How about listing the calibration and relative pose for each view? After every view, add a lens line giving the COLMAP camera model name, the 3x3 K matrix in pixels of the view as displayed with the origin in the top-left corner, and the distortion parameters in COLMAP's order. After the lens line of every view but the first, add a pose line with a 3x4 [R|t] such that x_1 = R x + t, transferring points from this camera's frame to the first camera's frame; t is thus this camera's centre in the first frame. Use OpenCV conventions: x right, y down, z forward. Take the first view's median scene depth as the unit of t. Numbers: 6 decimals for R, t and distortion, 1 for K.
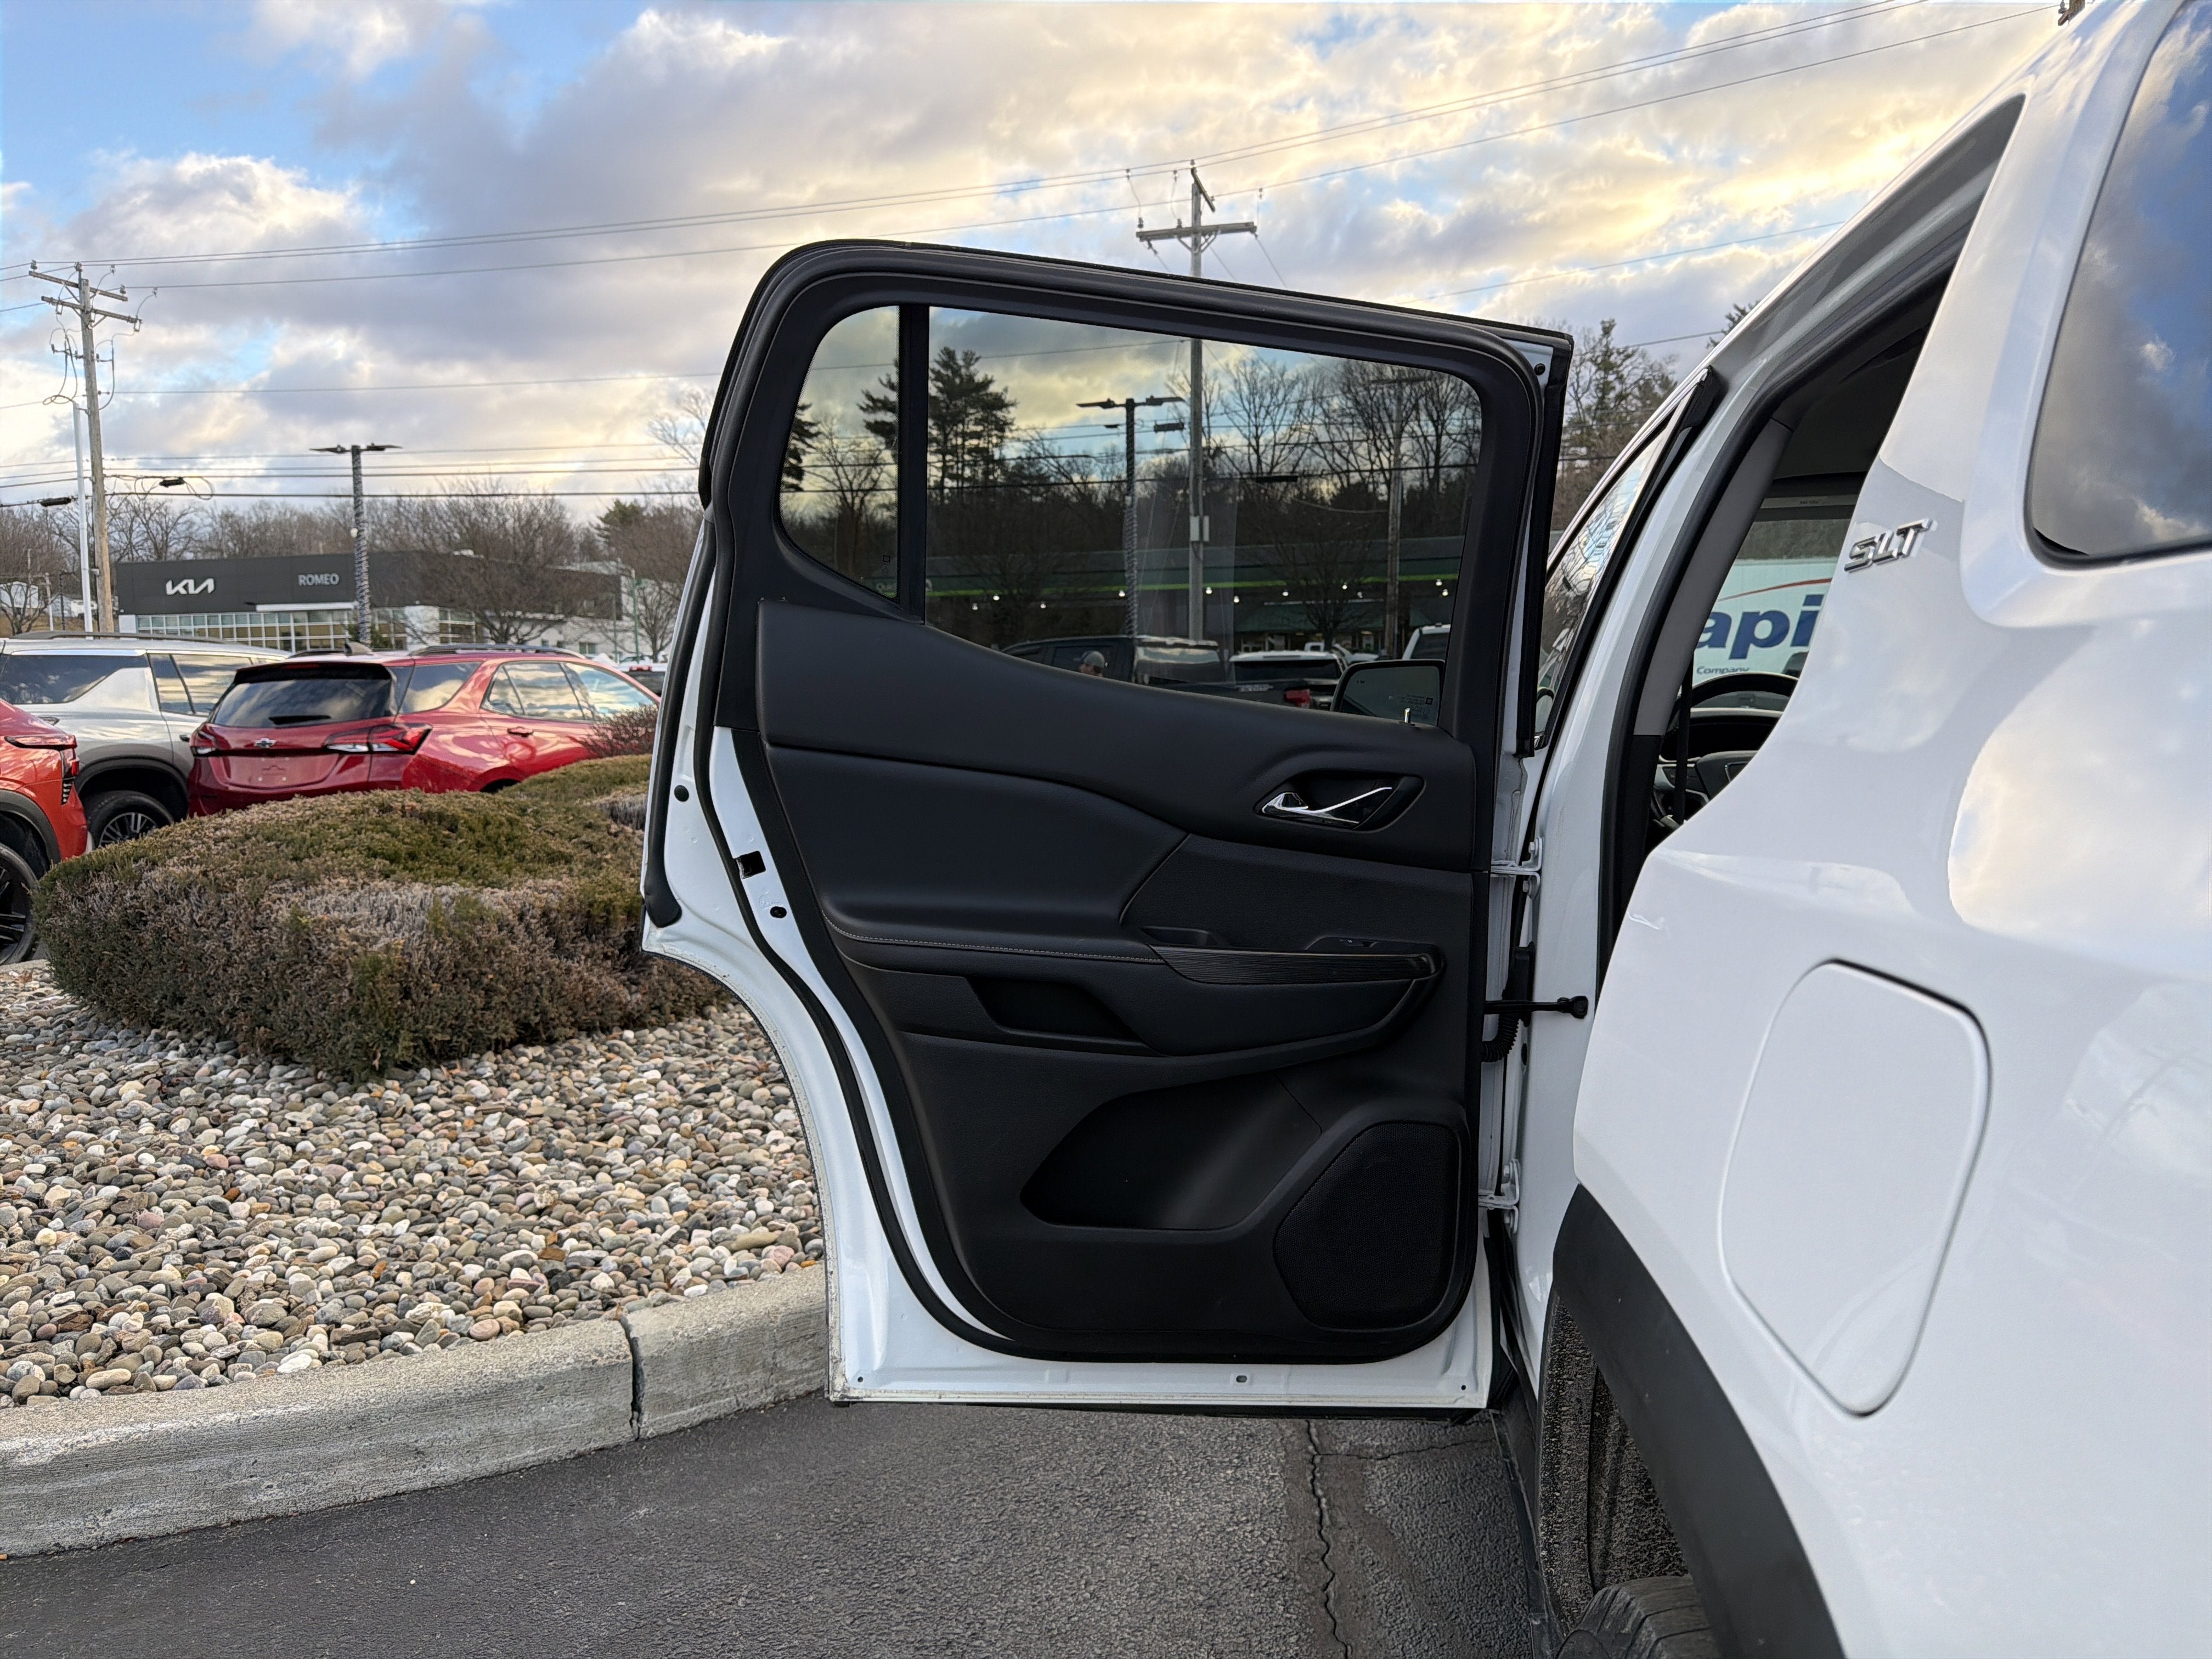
lens RADIAL K [[1595.8, 0, 1106.0], [0, 1595.8, 829.5], [0, 0, 1]] dist [0.023932, -0.054022]
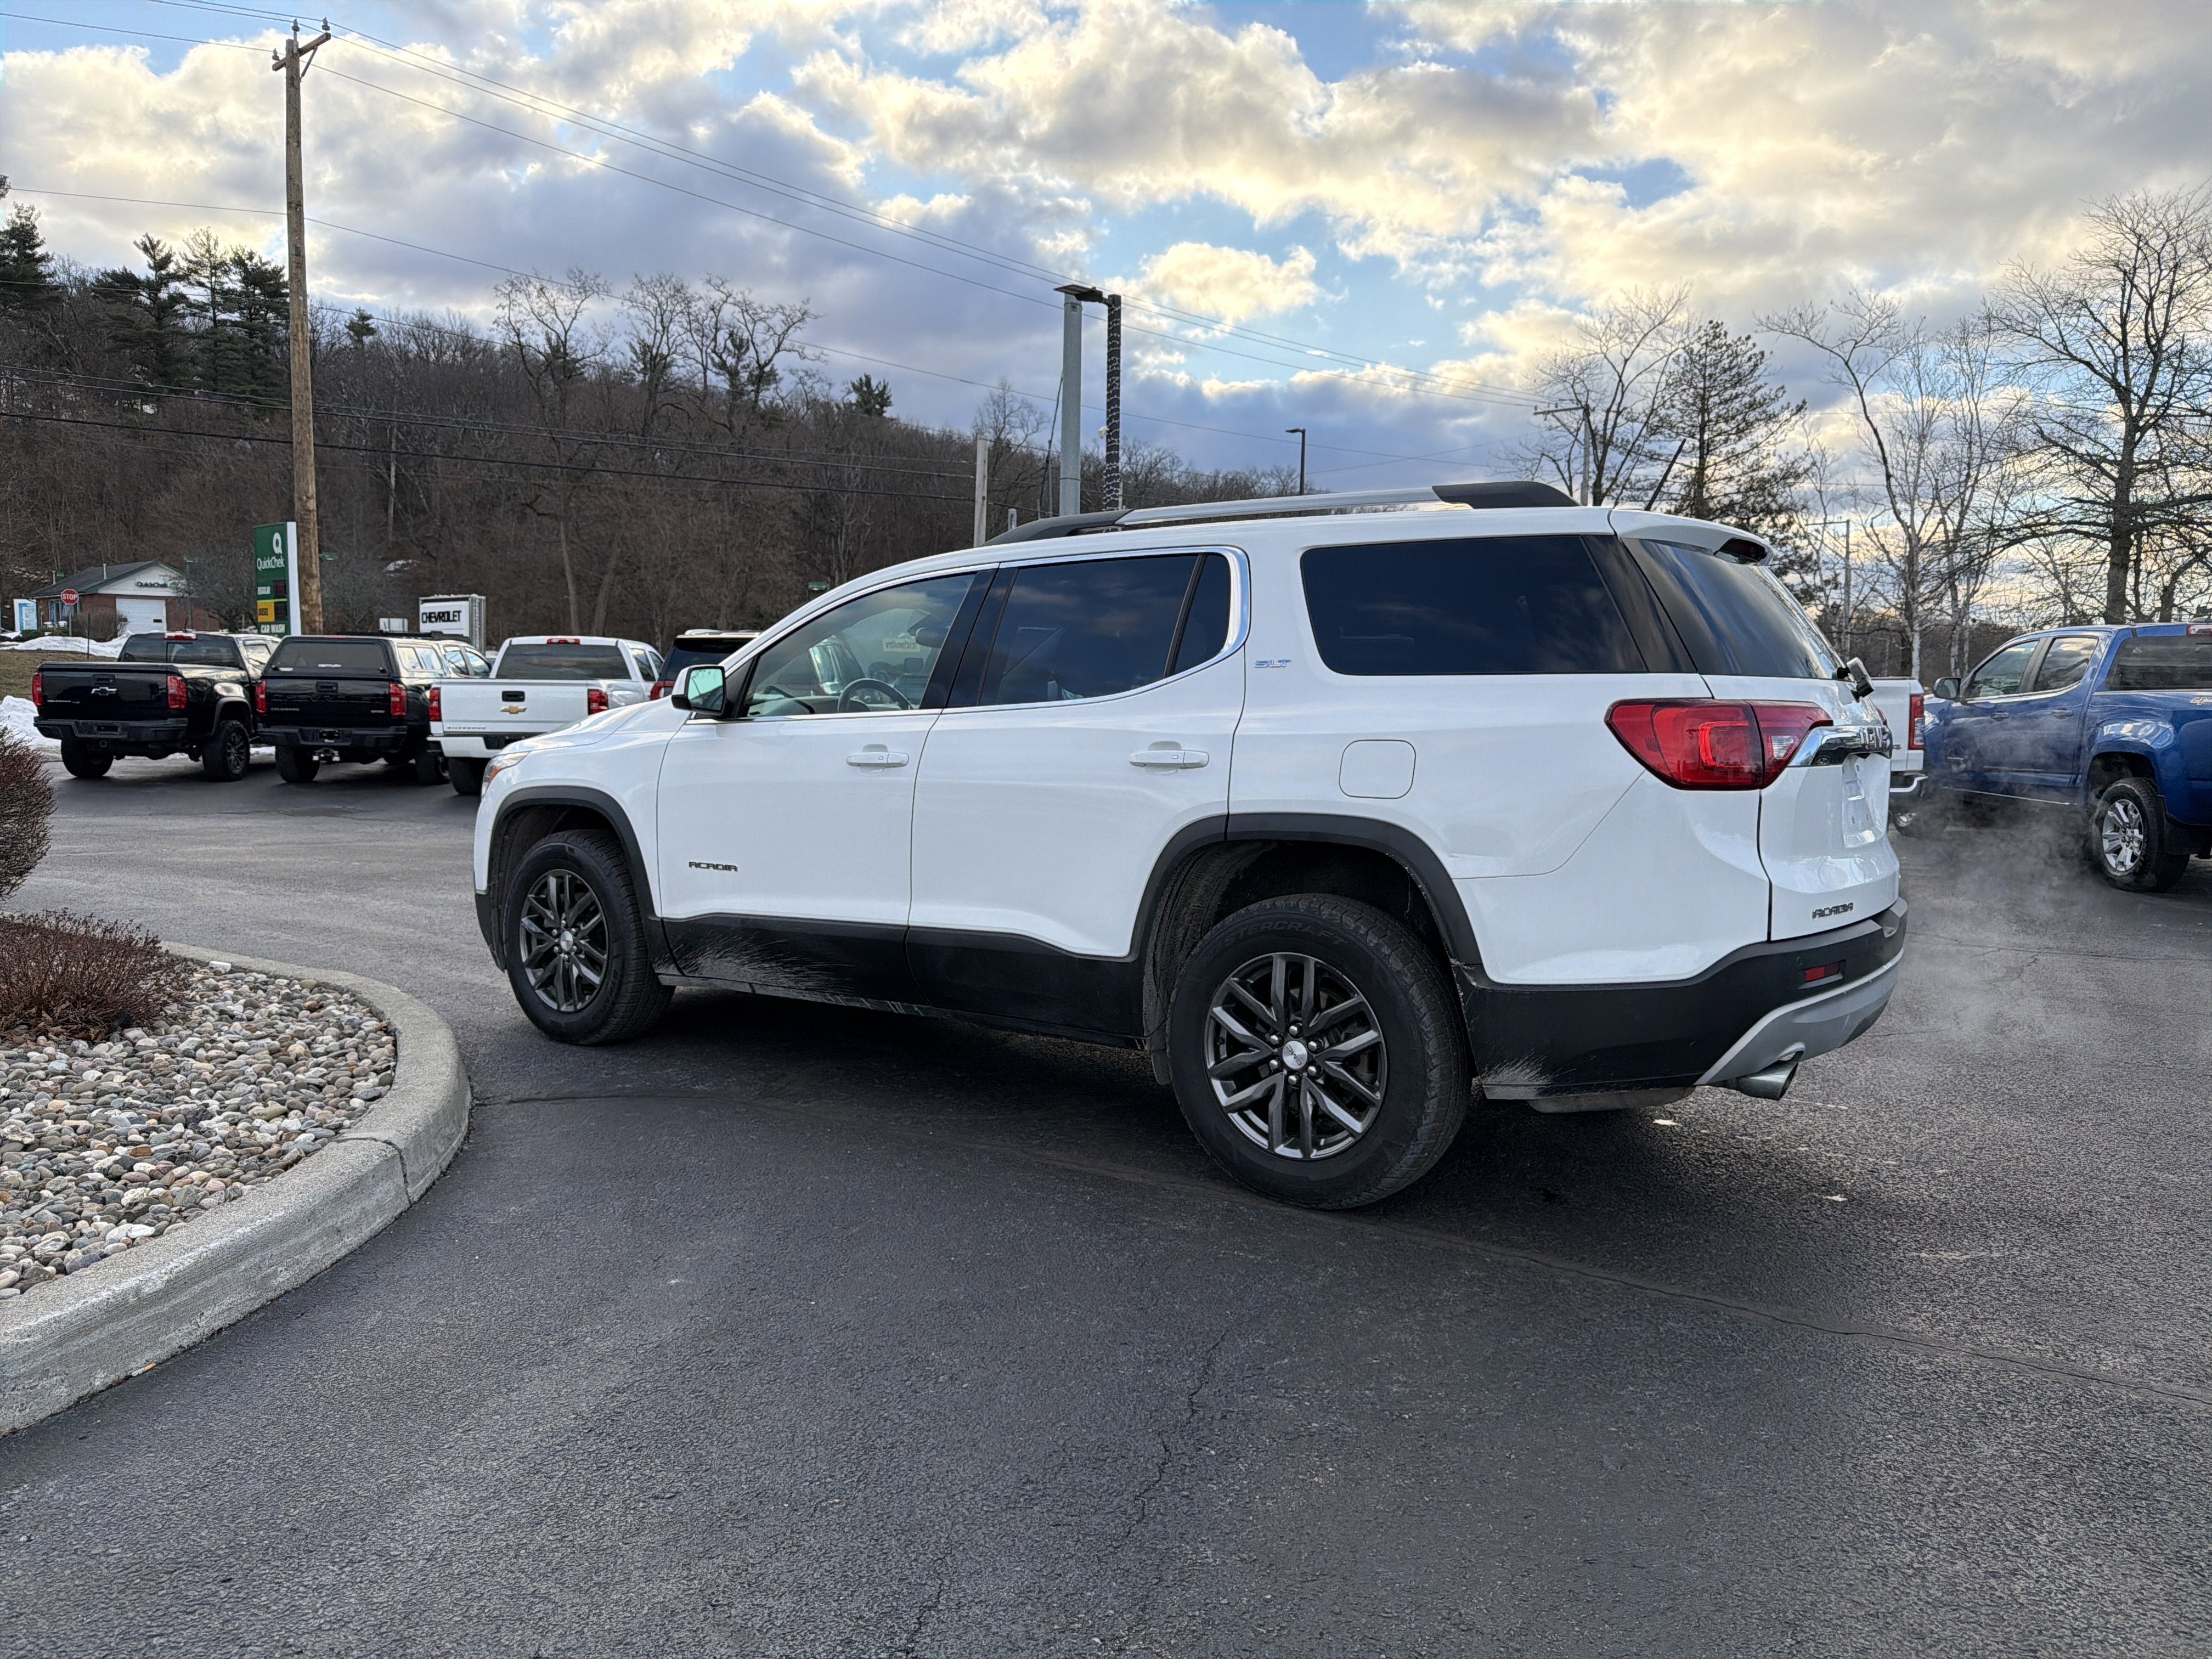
lens RADIAL K [[1596.0, 0, 1147.0], [0, 1596.0, 826.7], [0, 0, 1]] dist [-0.002549, -0.002716]
pose [[0.464422, -0.063062, 0.883366, -0.675487], [0.053694, 0.997632, 0.042990, 0.012768], [-0.883985, 0.027466, 0.466709, -0.133218]]
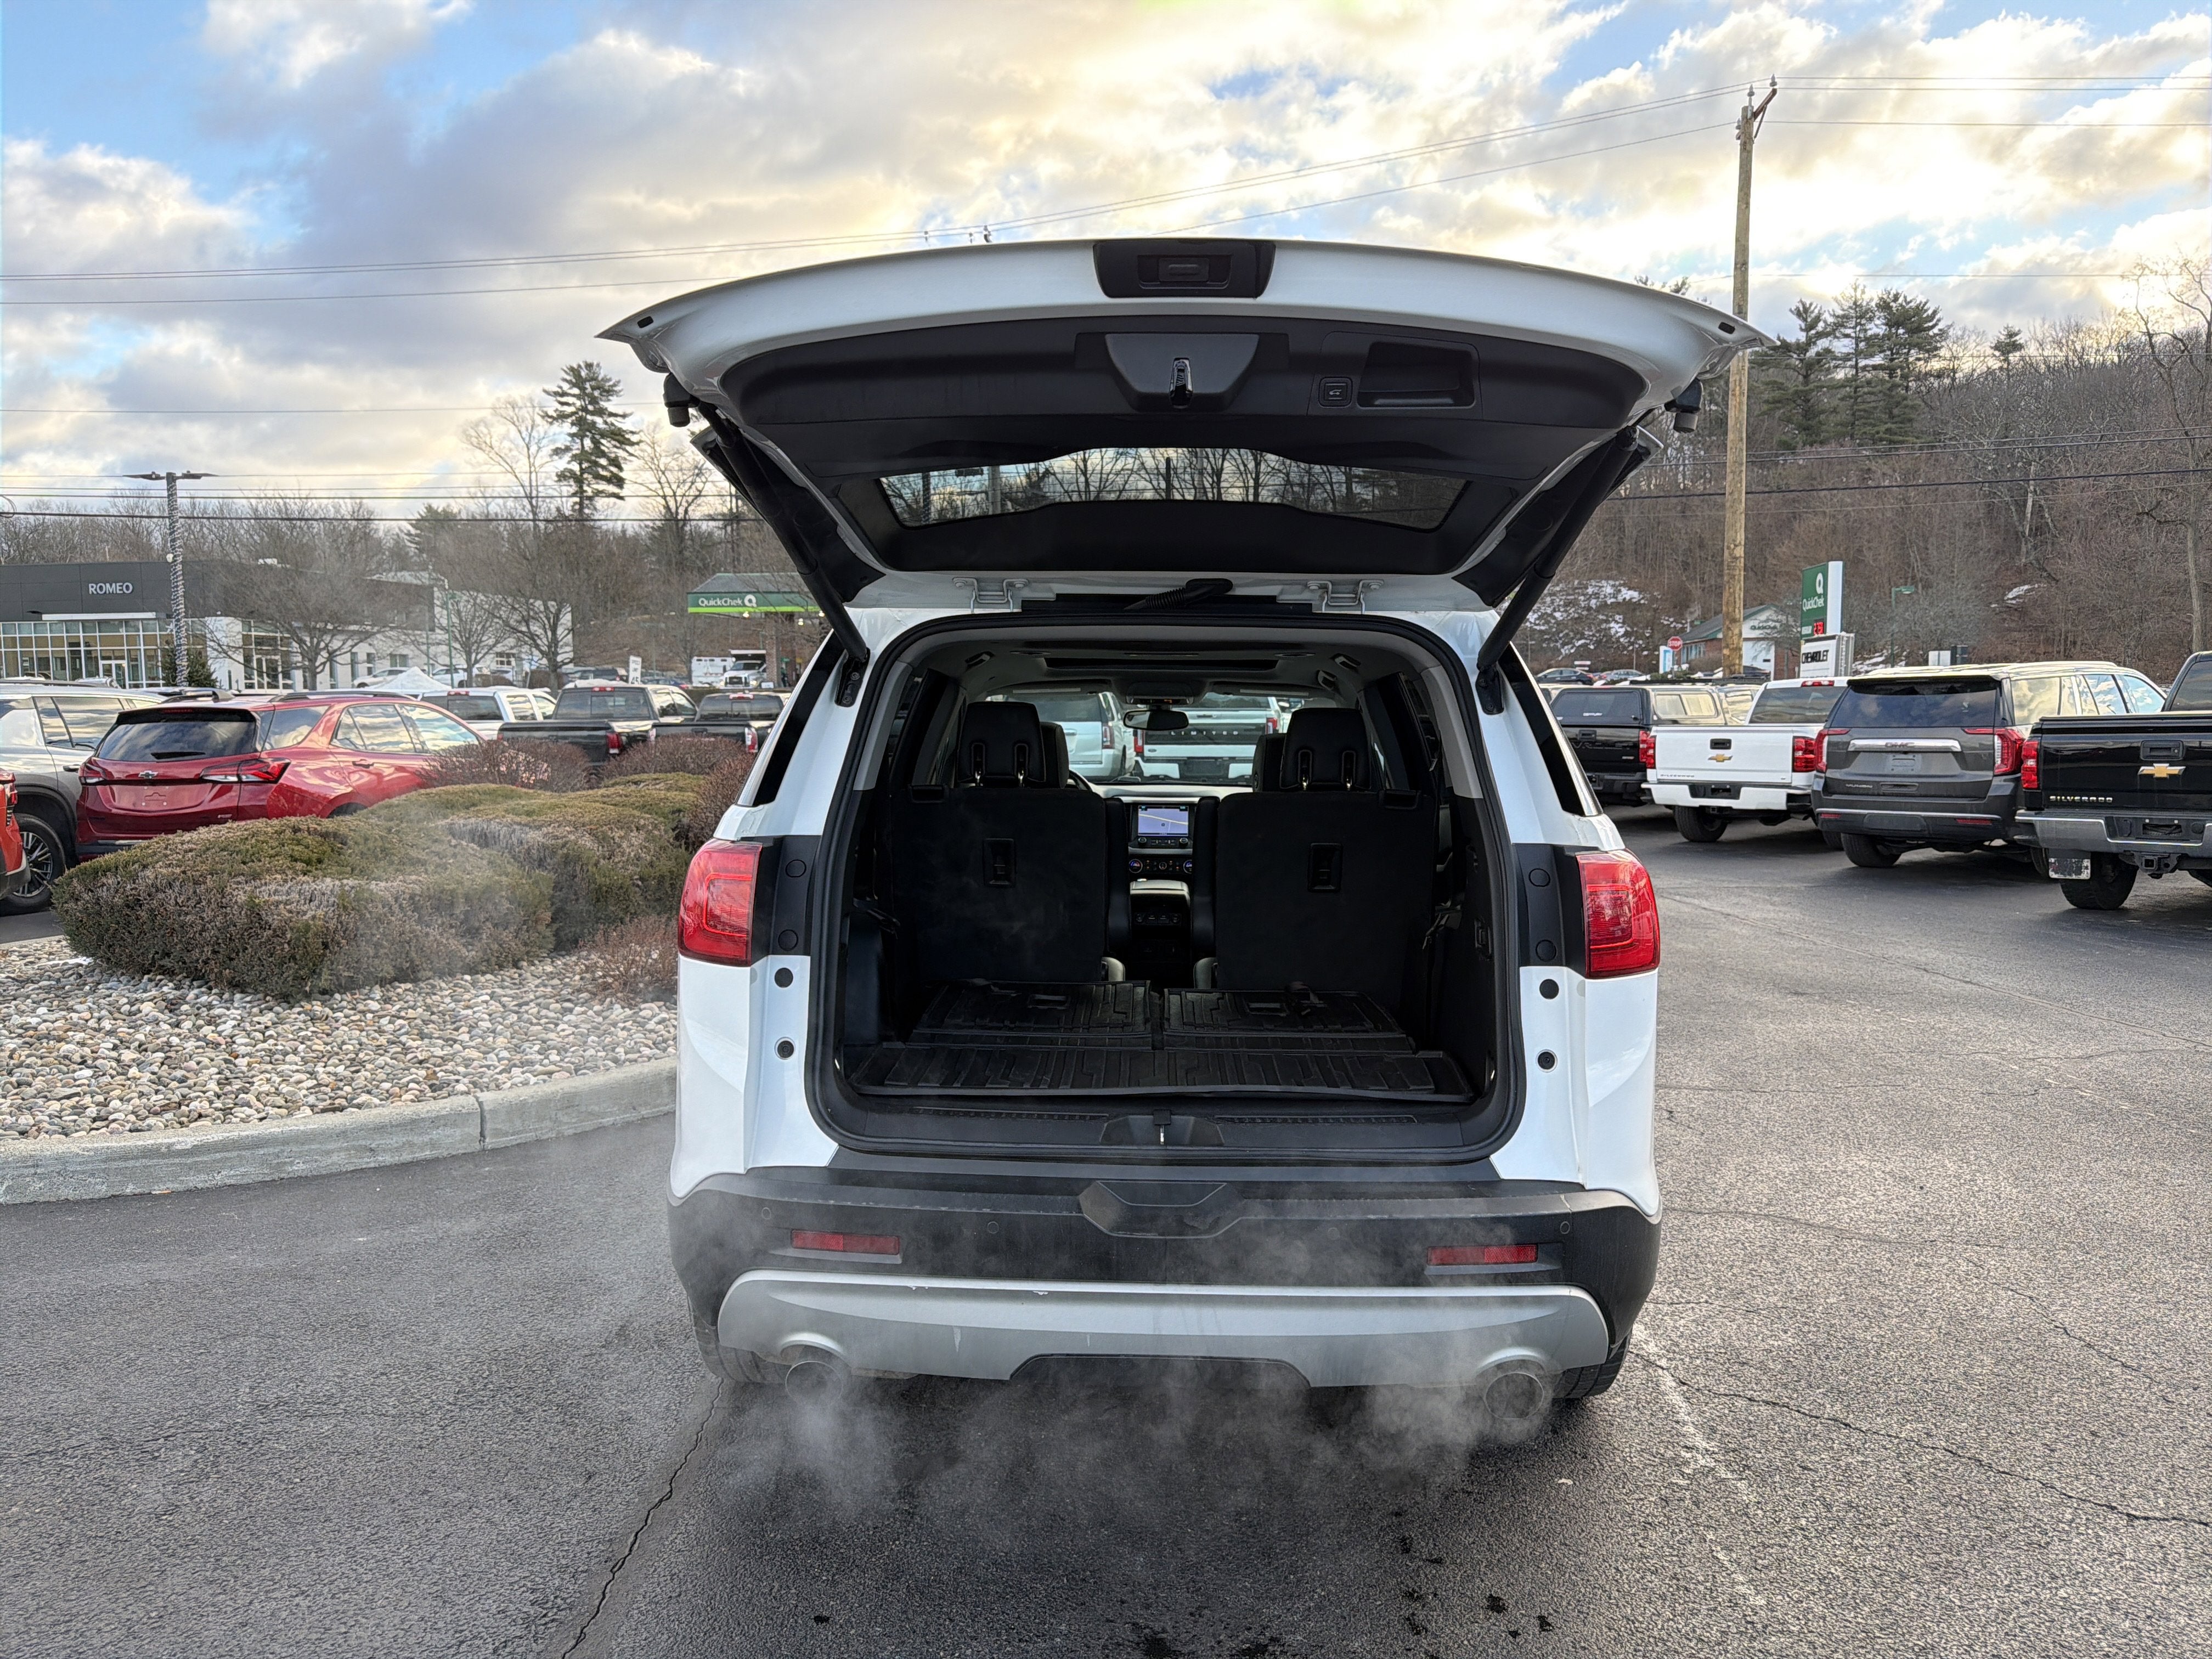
lens RADIAL K [[1621.7, 0, 1106.0], [0, 1621.7, 829.5], [0, 0, 1]] dist [-0.001020, -0.005828]
pose [[0.995049, -0.005382, 0.099237, 0.152804], [0.006154, 0.999953, -0.007479, 0.003230], [-0.099192, 0.008052, 0.995036, -0.593508]]
